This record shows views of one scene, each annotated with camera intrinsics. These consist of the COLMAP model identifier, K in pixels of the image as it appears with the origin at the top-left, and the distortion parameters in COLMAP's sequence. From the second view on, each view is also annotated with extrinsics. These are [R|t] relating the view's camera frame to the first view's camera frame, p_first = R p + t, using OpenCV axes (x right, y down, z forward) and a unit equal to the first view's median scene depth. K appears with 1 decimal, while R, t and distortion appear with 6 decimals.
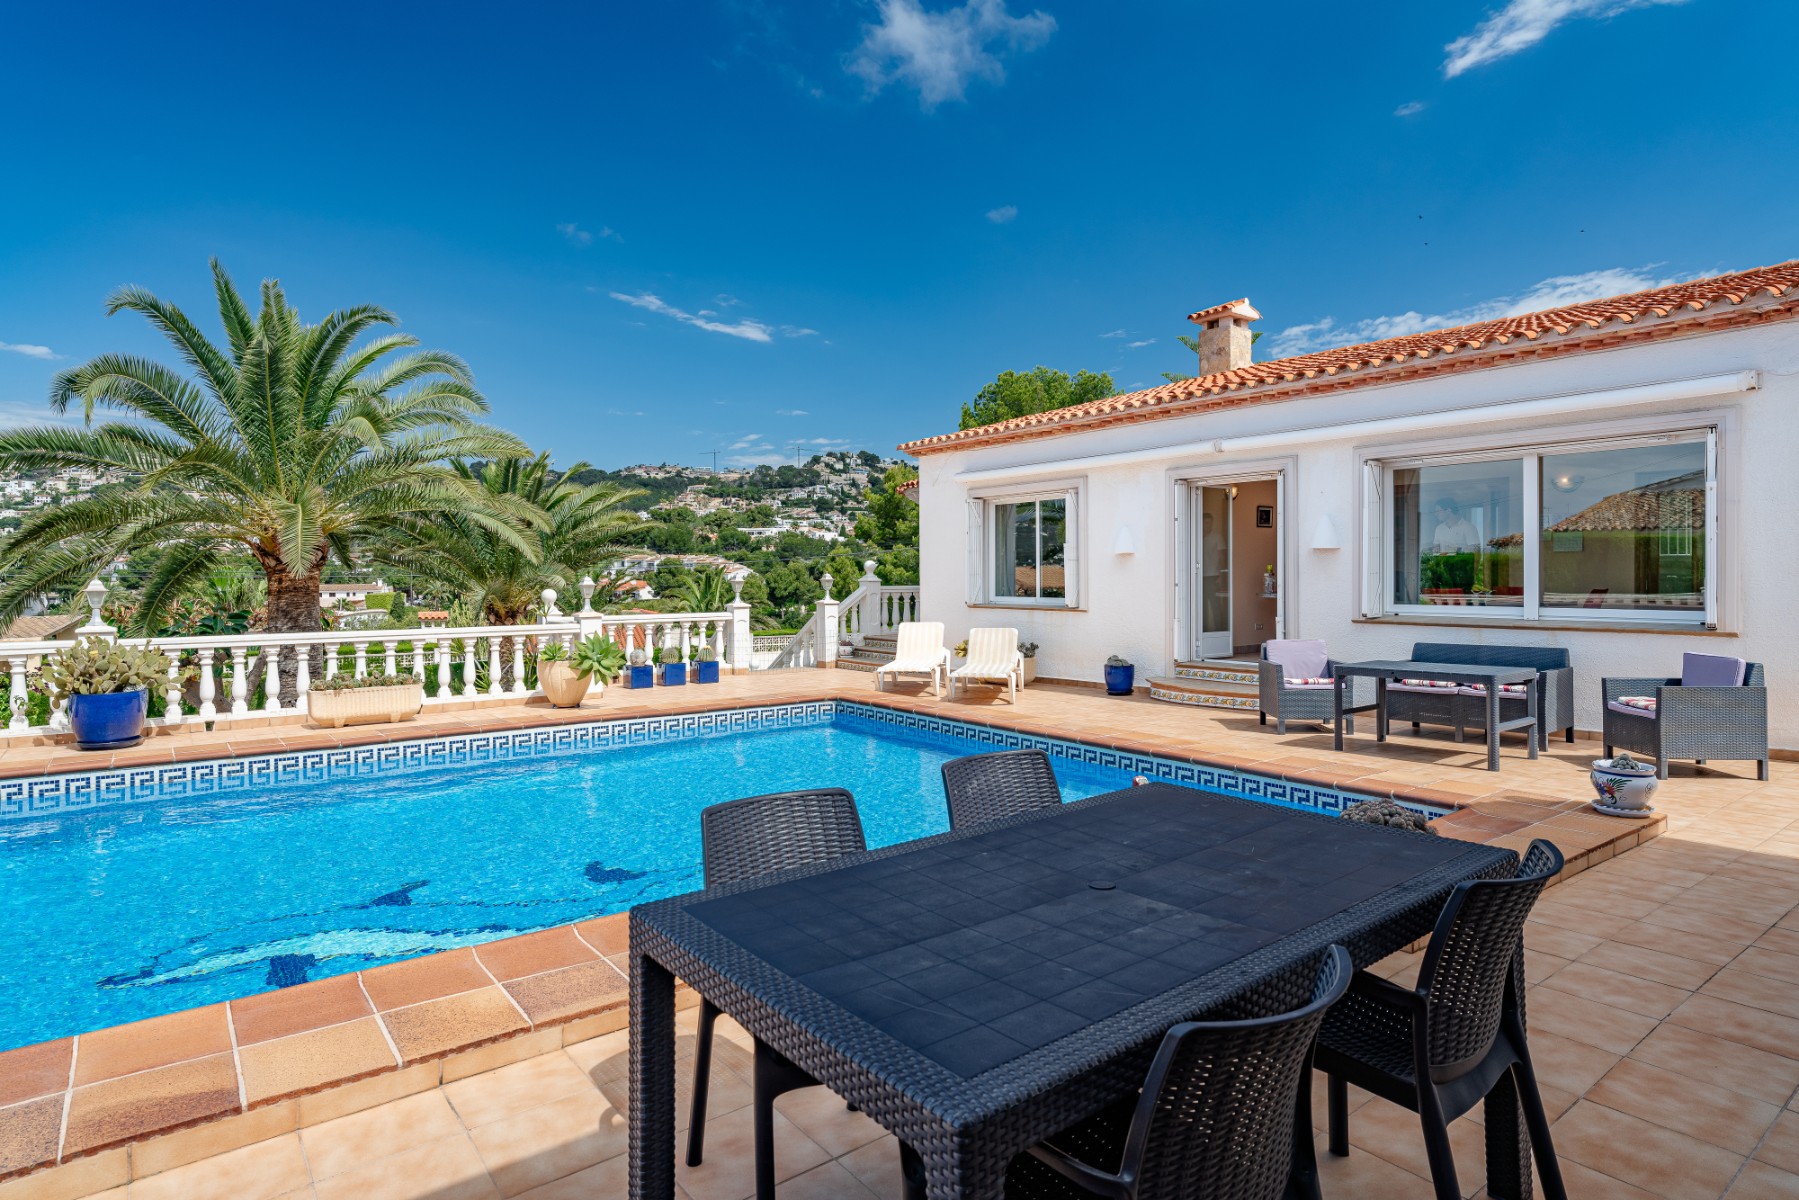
lens RADIAL K [[974.9, 0, 892.6], [0, 974.9, 600.4], [0, 0, 1]] dist [-0.009276, 0.006959]
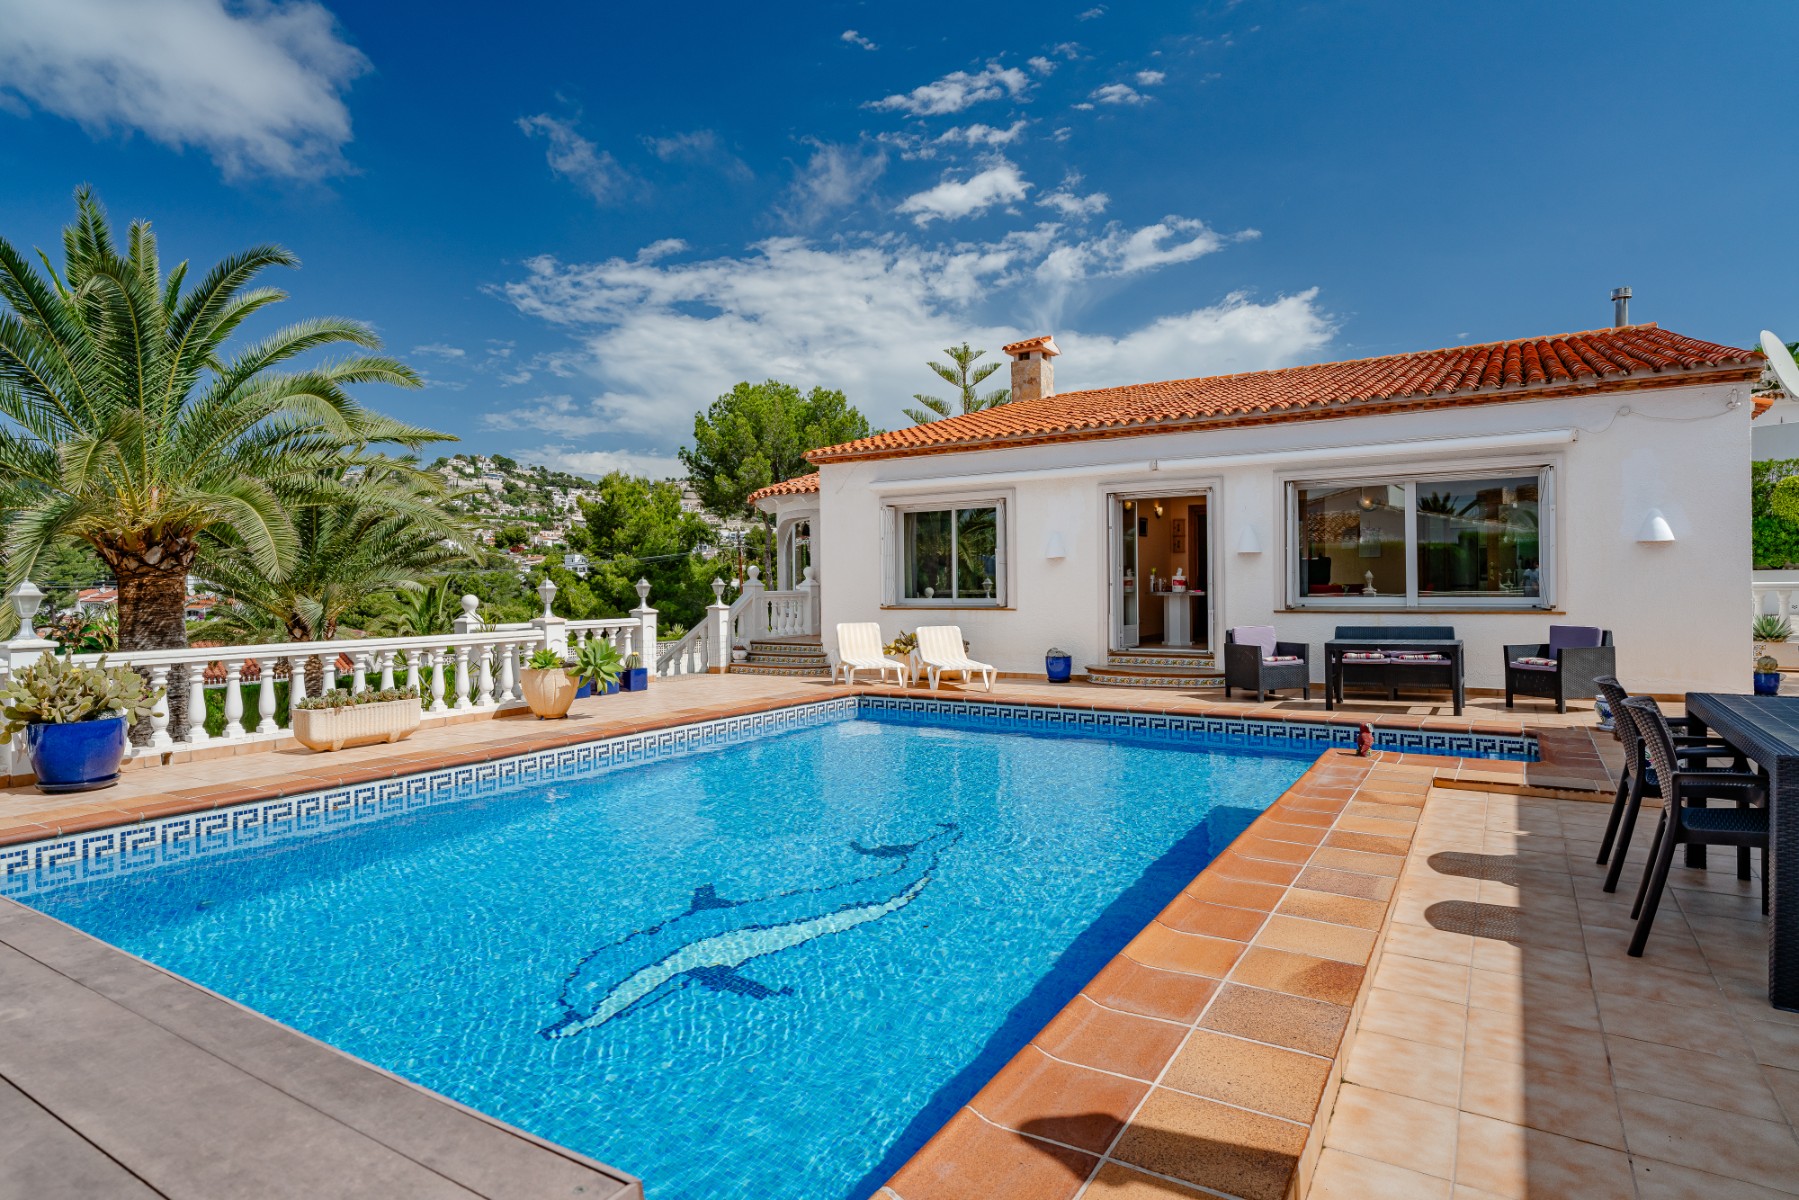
lens RADIAL K [[974.9, 0, 888.5], [0, 974.9, 610.5], [0, 0, 1]] dist [-0.009276, 0.006959]
pose [[0.937376, -0.014397, 0.348021, -0.360314], [0.015072, 0.999886, 0.000768, 0.010291], [-0.347992, 0.004525, 0.937486, 0.006853]]
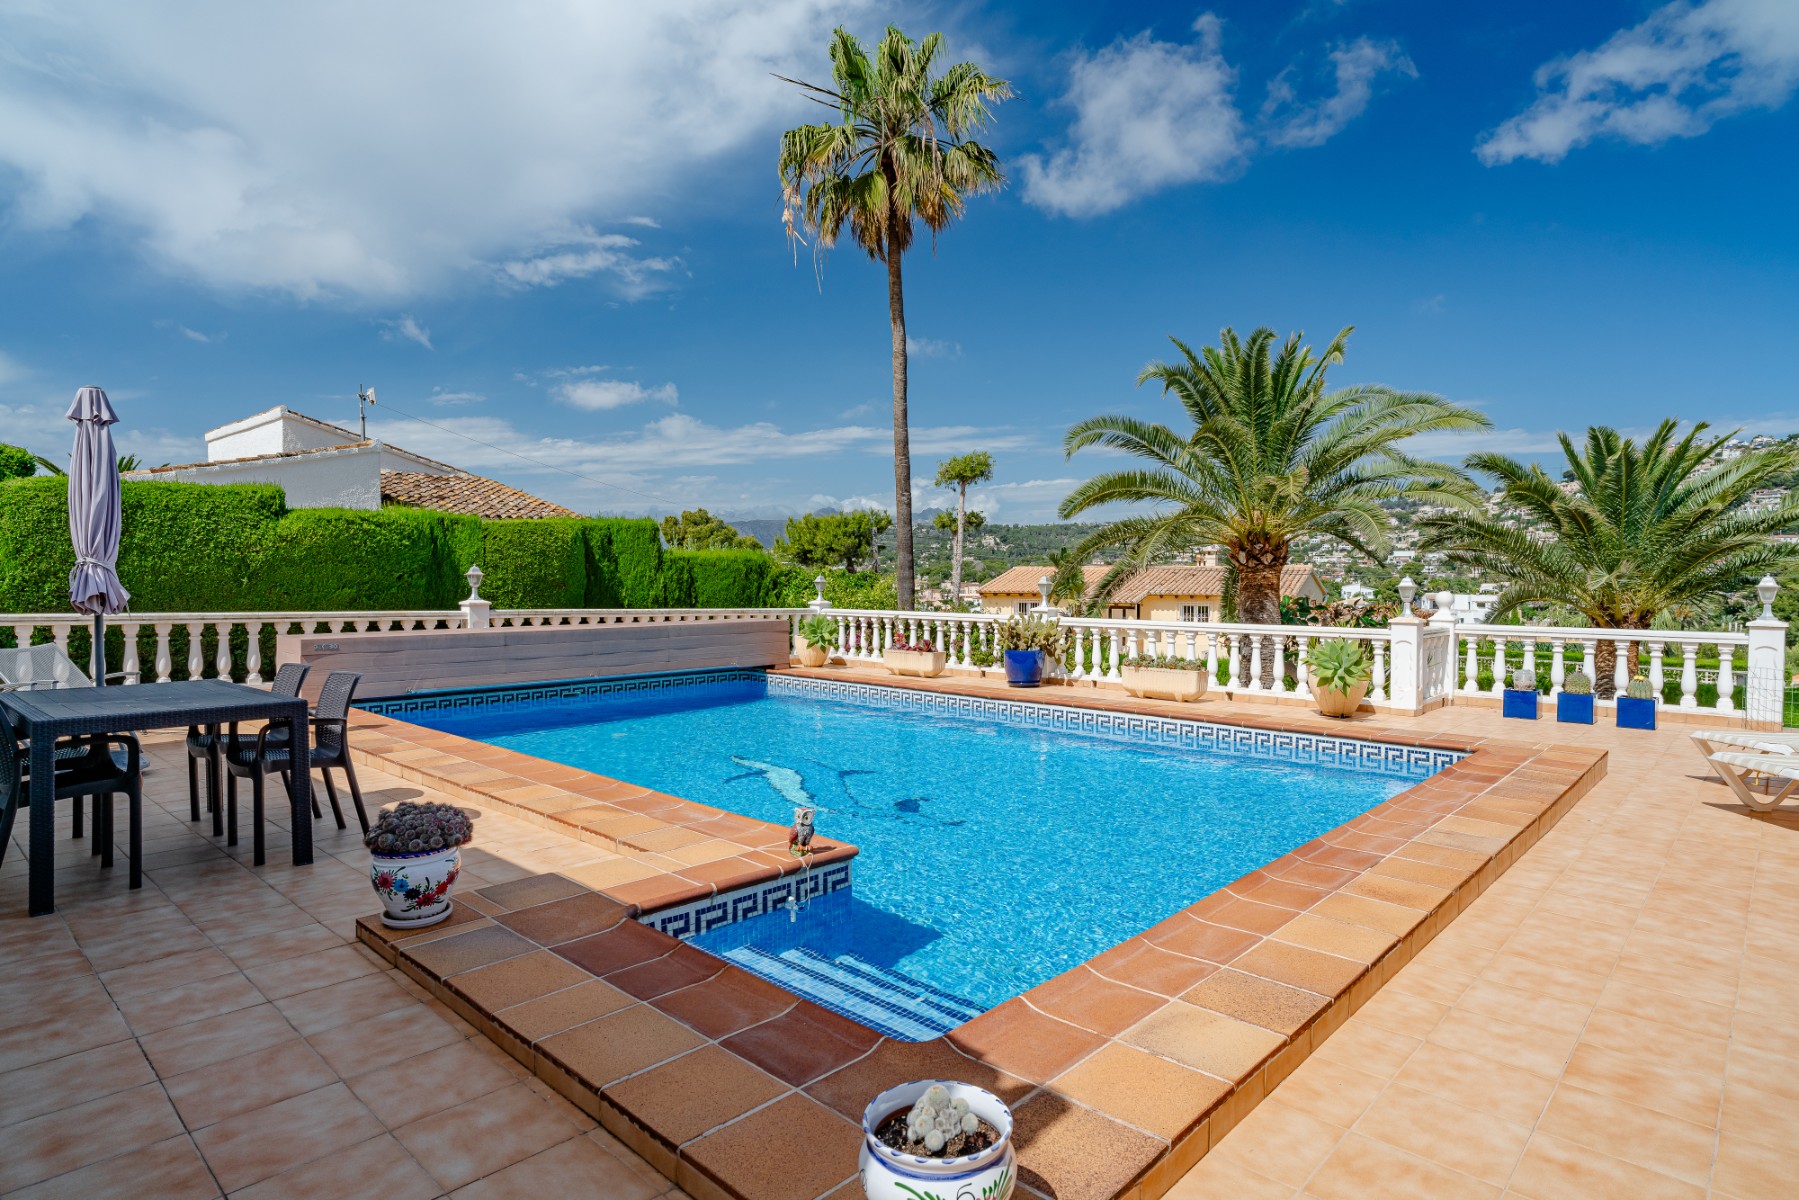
lens RADIAL K [[974.9, 0, 887.8], [0, 974.9, 587.2], [0, 0, 1]] dist [-0.009276, 0.006959]
pose [[0.162069, 0.016341, -0.986644, 0.510657], [-0.032099, 0.999421, 0.011280, -0.010212], [0.986257, 0.029842, 0.162499, 0.431107]]
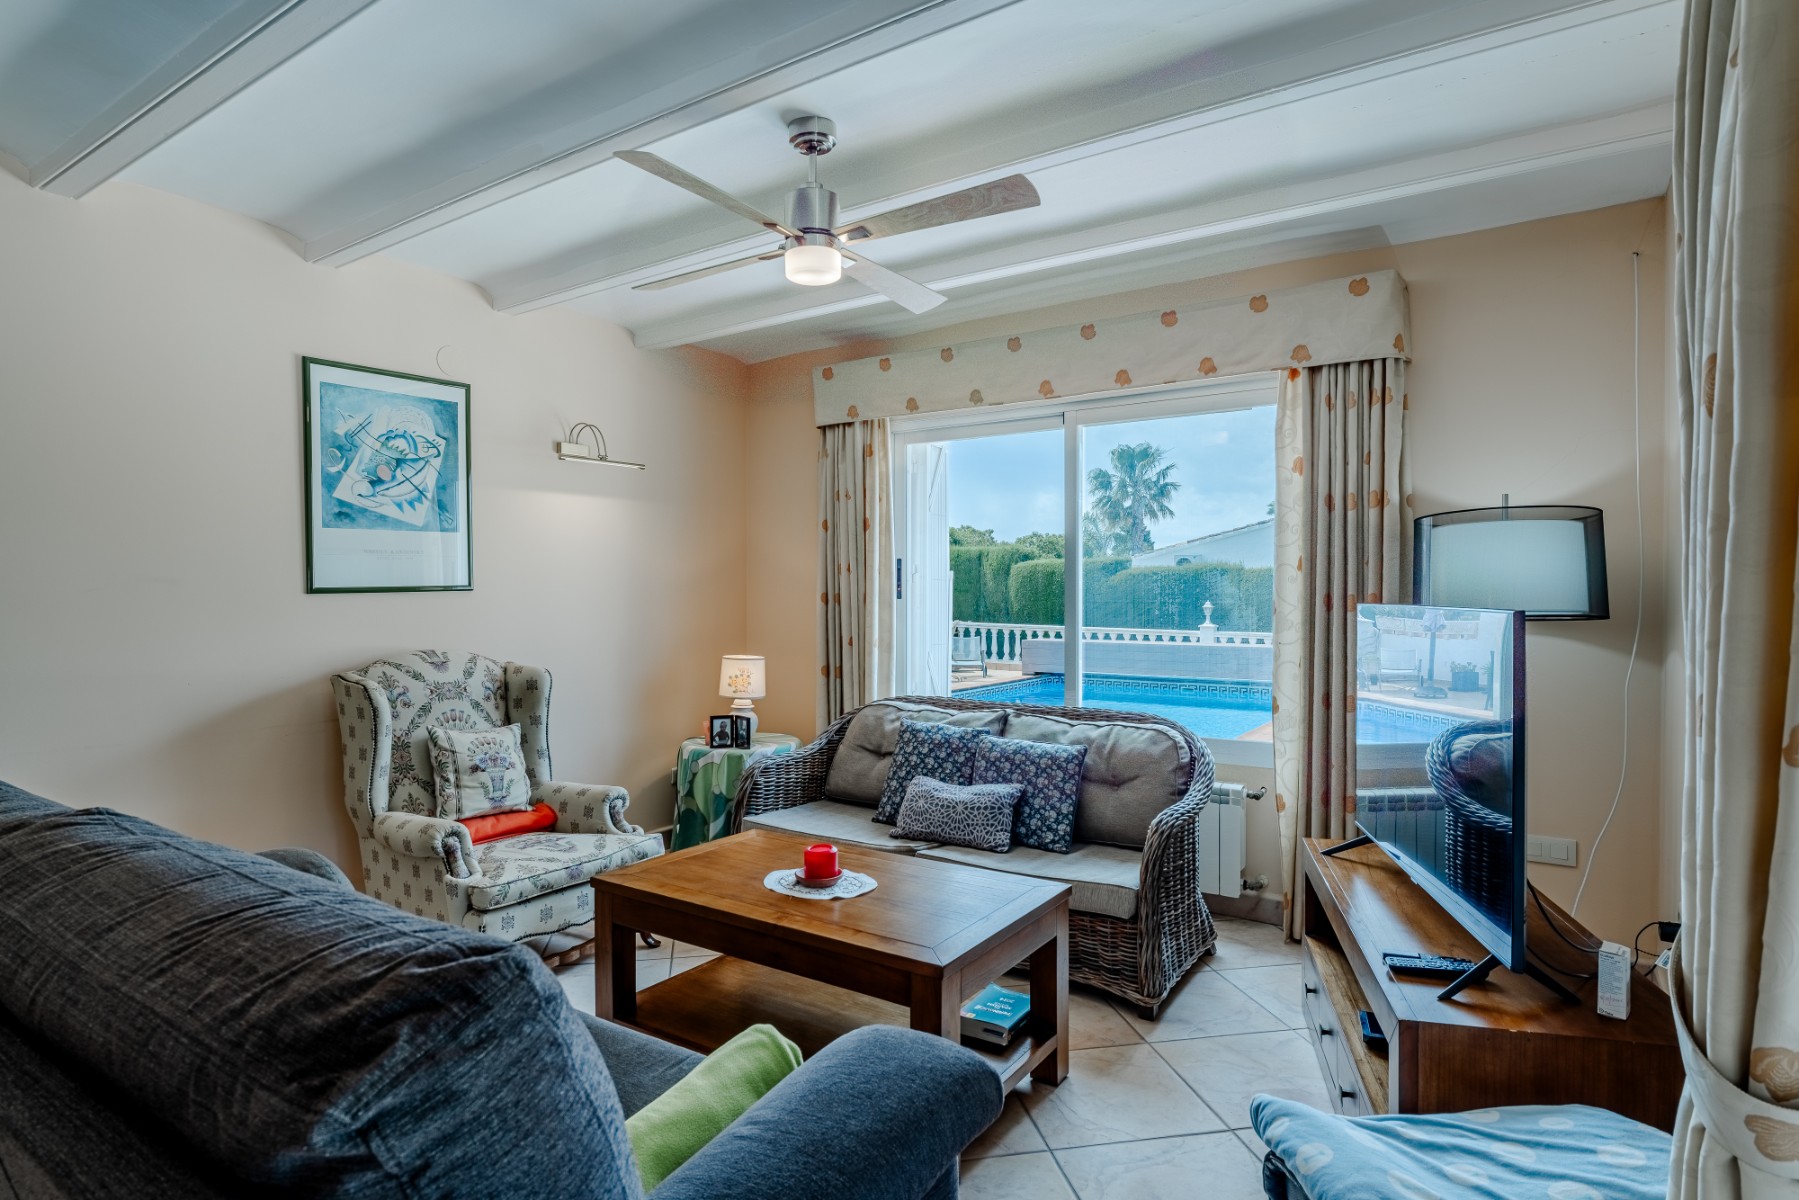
lens RADIAL K [[974.9, 0, 903.9], [0, 974.9, 597.3], [0, 0, 1]] dist [-0.009276, 0.006959]
pose [[-0.951509, 0.006684, -0.307549, 0.328799], [-0.002773, 0.999537, 0.030302, -0.063310], [0.307610, 0.029686, -0.951049, 1.593867]]
